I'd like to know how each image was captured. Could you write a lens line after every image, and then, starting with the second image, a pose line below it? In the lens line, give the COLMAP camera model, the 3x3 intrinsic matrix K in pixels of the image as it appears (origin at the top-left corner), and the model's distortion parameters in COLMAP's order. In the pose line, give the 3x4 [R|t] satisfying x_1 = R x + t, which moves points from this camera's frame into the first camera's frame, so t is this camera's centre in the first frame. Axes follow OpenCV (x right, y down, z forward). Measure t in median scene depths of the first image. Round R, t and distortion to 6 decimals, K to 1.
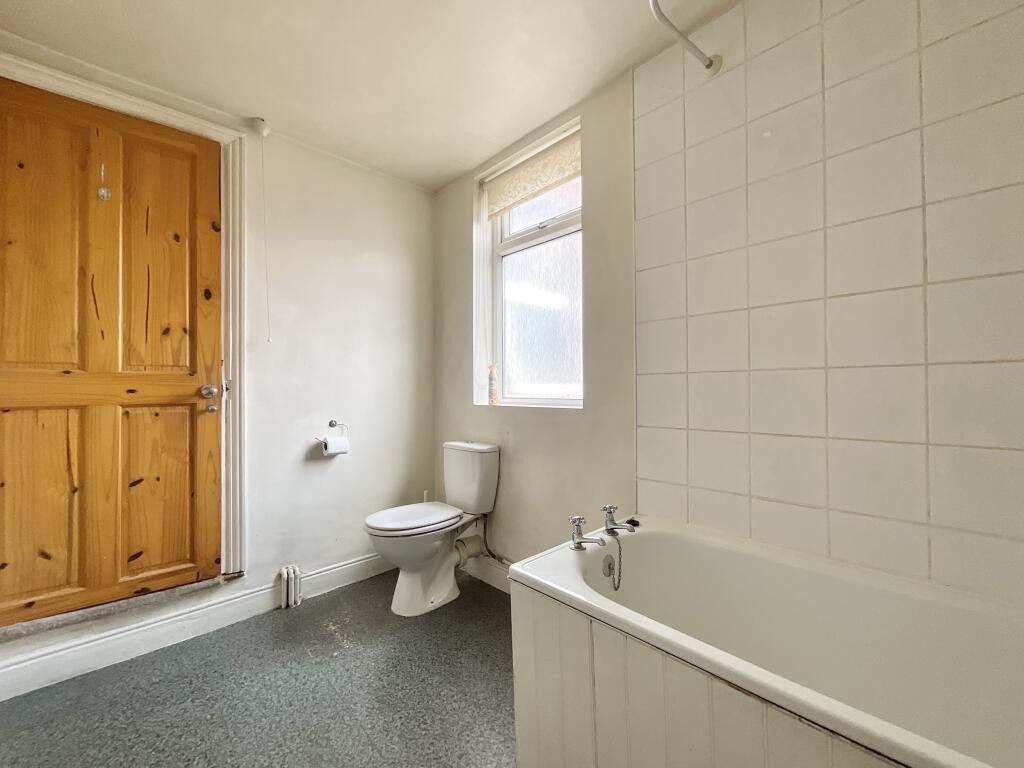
lens RADIAL K [[412.2, 0, 512.6], [0, 412.2, 388.6], [0, 0, 1]] dist [-0.004117, 0.001094]
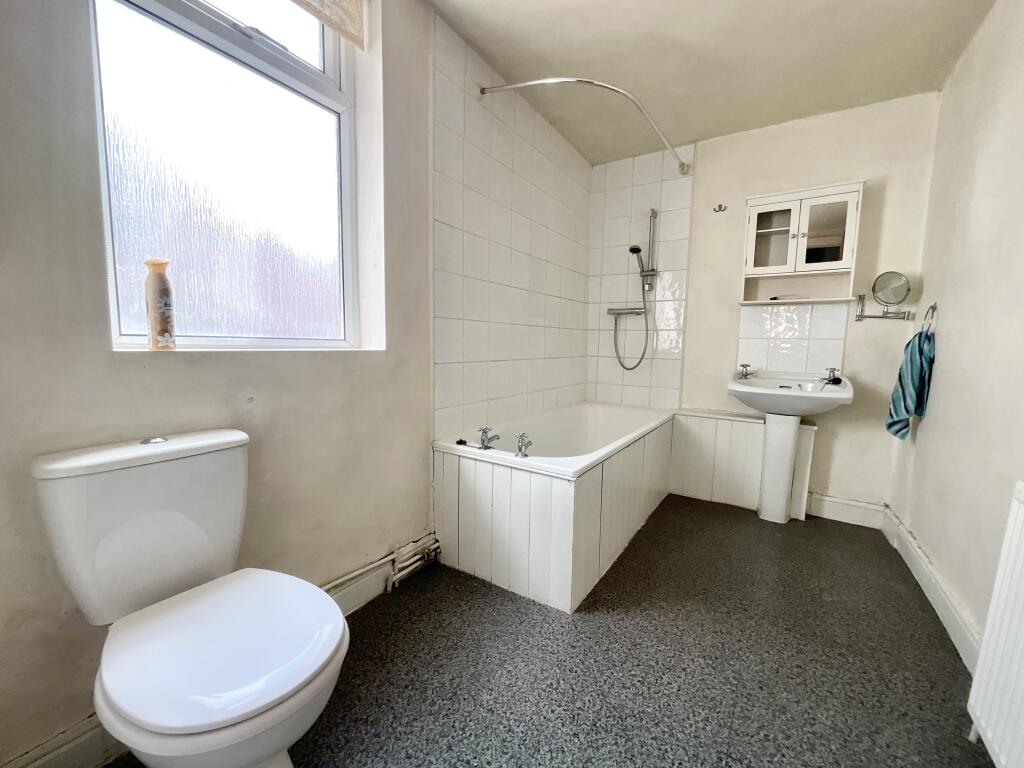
lens RADIAL K [[412.2, 0, 512.3], [0, 412.2, 382.3], [0, 0, 1]] dist [-0.004117, 0.001094]
pose [[-0.230355, -0.102422, 0.967702, -0.737745], [-0.034868, 0.994676, 0.096977, 0.021419], [-0.972482, -0.011402, -0.232700, 0.933712]]
